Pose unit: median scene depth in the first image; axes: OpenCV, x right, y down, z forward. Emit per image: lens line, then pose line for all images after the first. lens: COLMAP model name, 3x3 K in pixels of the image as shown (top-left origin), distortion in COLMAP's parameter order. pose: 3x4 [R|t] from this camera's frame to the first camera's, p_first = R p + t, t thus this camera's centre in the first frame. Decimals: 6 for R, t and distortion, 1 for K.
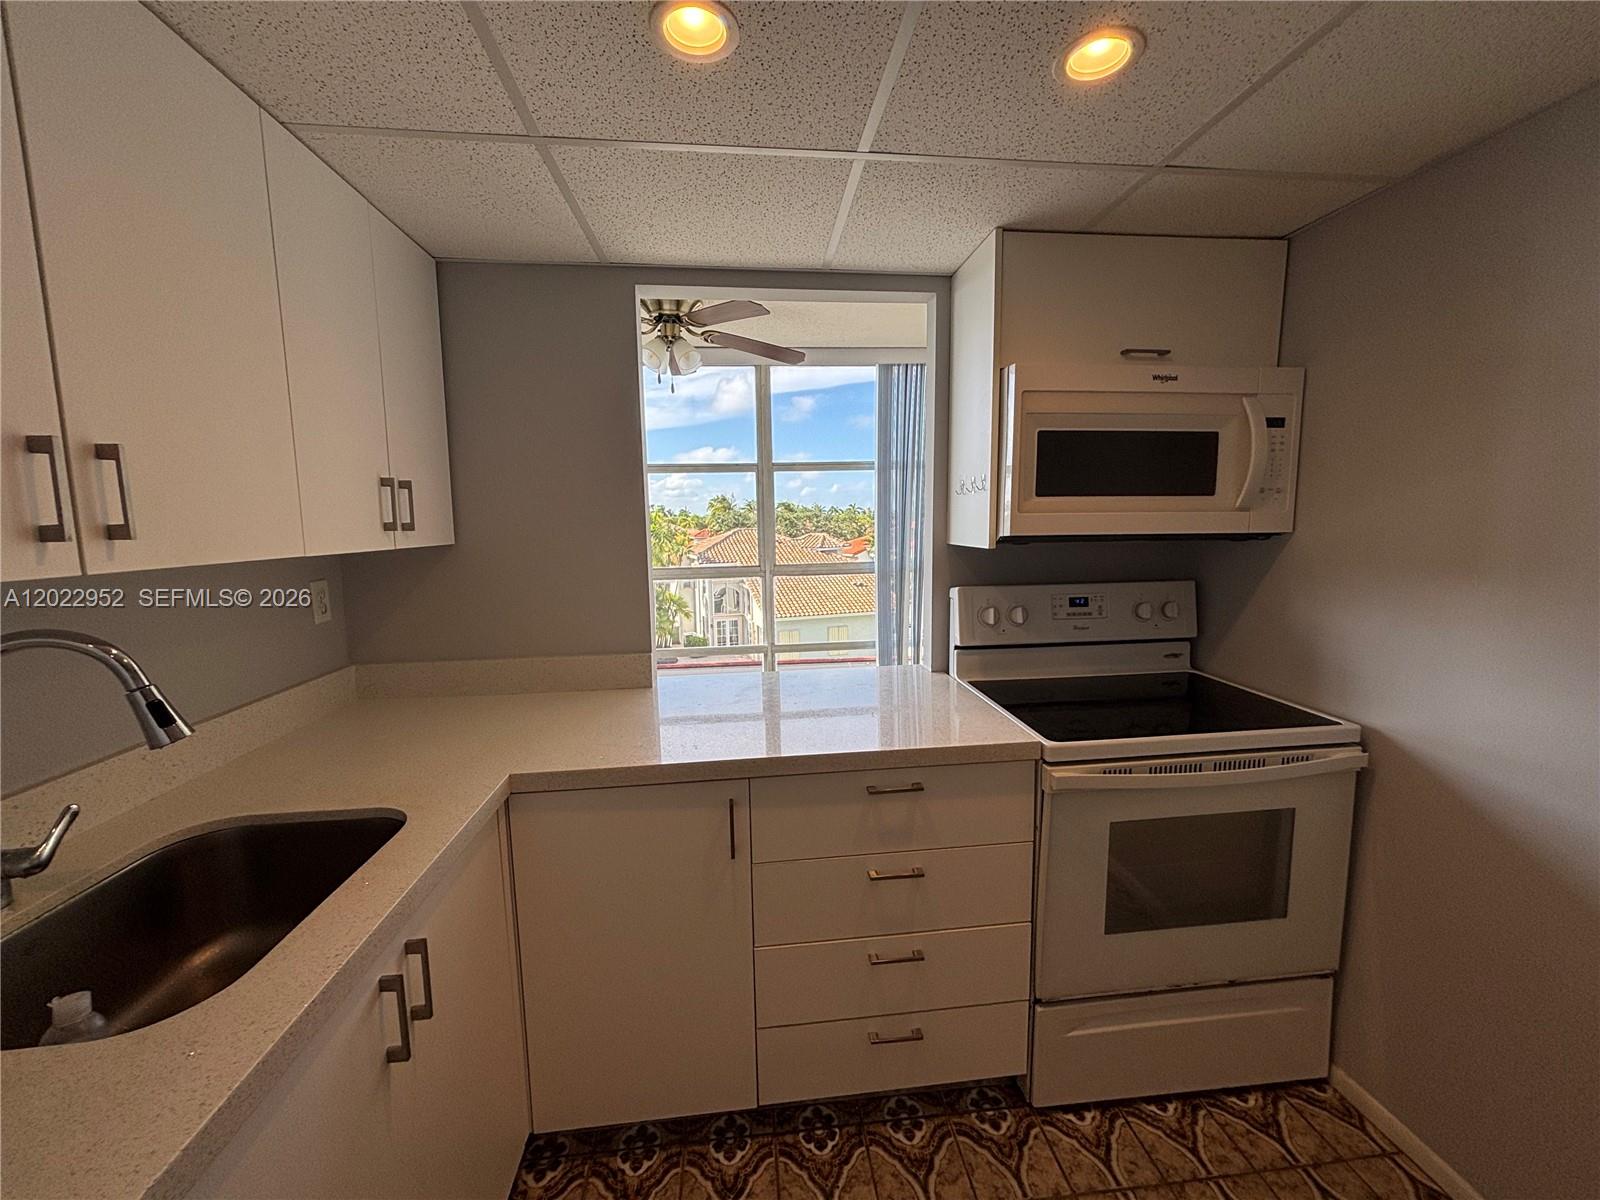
lens RADIAL K [[651.1, 0, 802.1], [0, 651.1, 602.7], [0, 0, 1]] dist [0.001239, -0.002702]
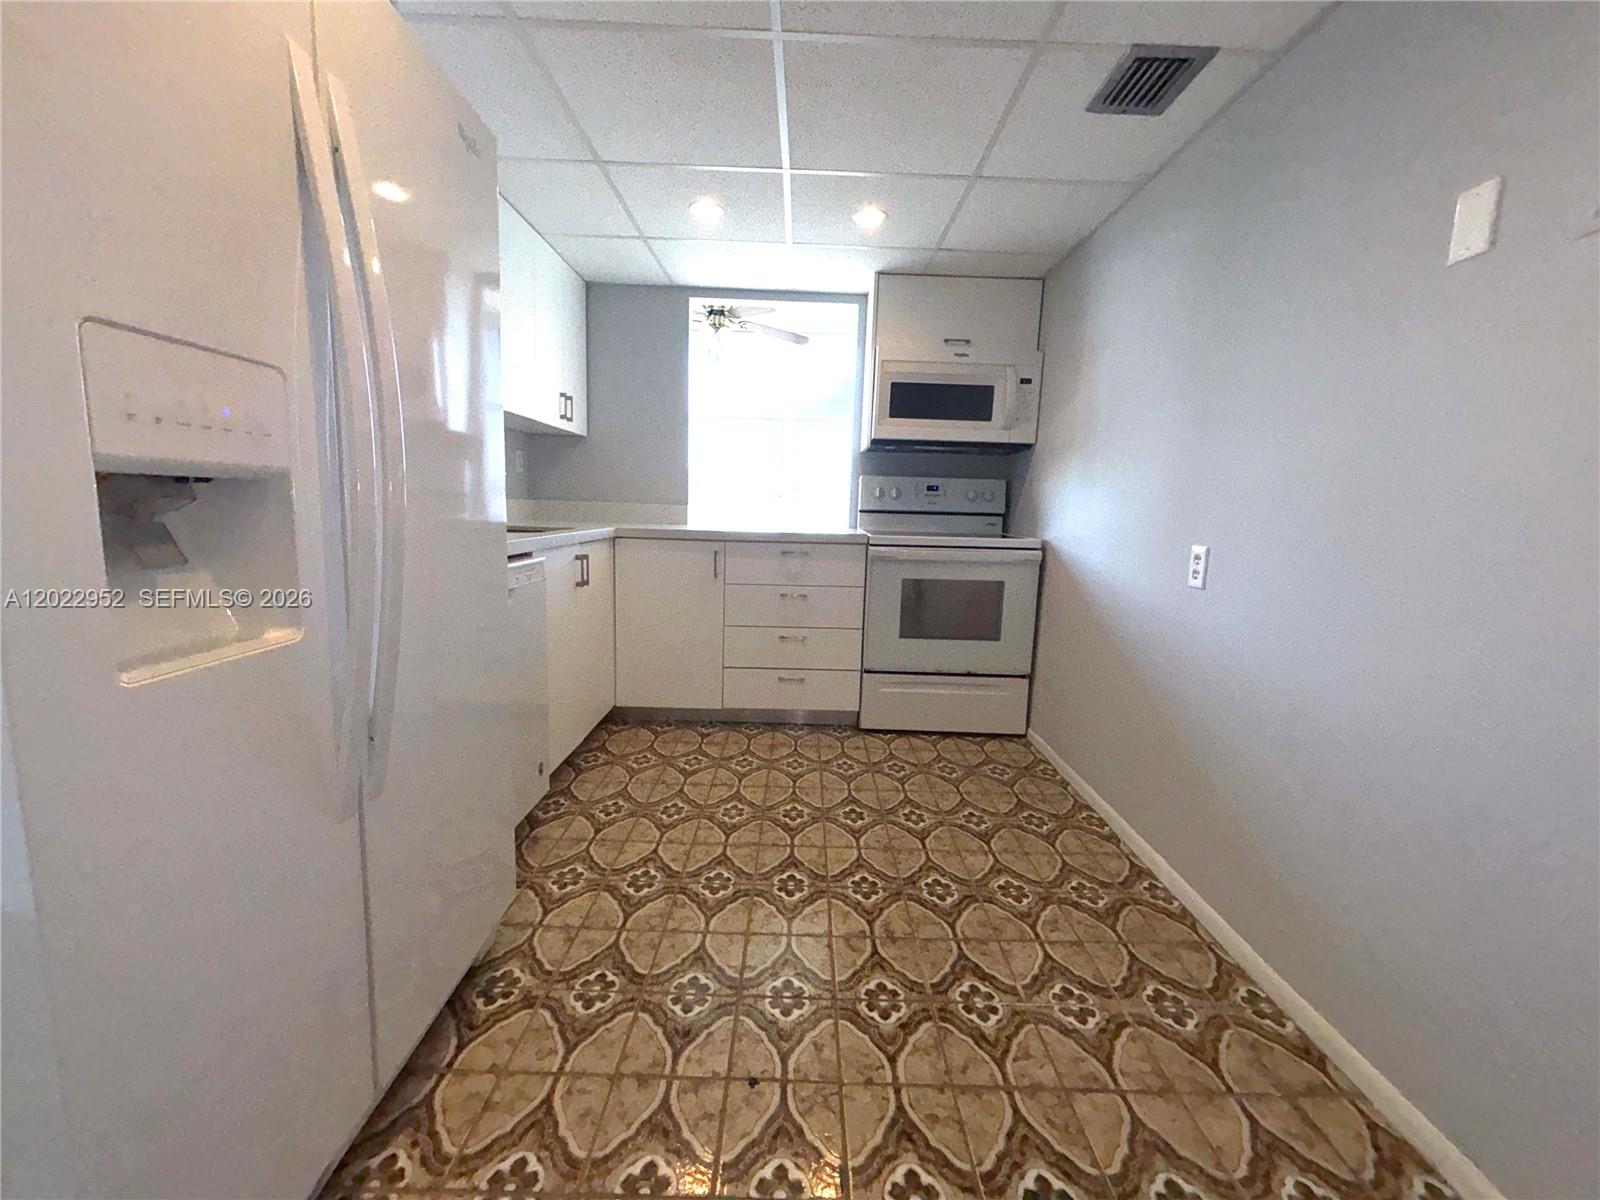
lens RADIAL K [[651.1, 0, 805.2], [0, 651.1, 608.7], [0, 0, 1]] dist [0.001239, -0.002702]
pose [[0.993564, 0.062994, -0.094142, 0.341321], [-0.060087, 0.997634, 0.033405, 0.352603], [0.096023, -0.027533, 0.994998, -0.942145]]
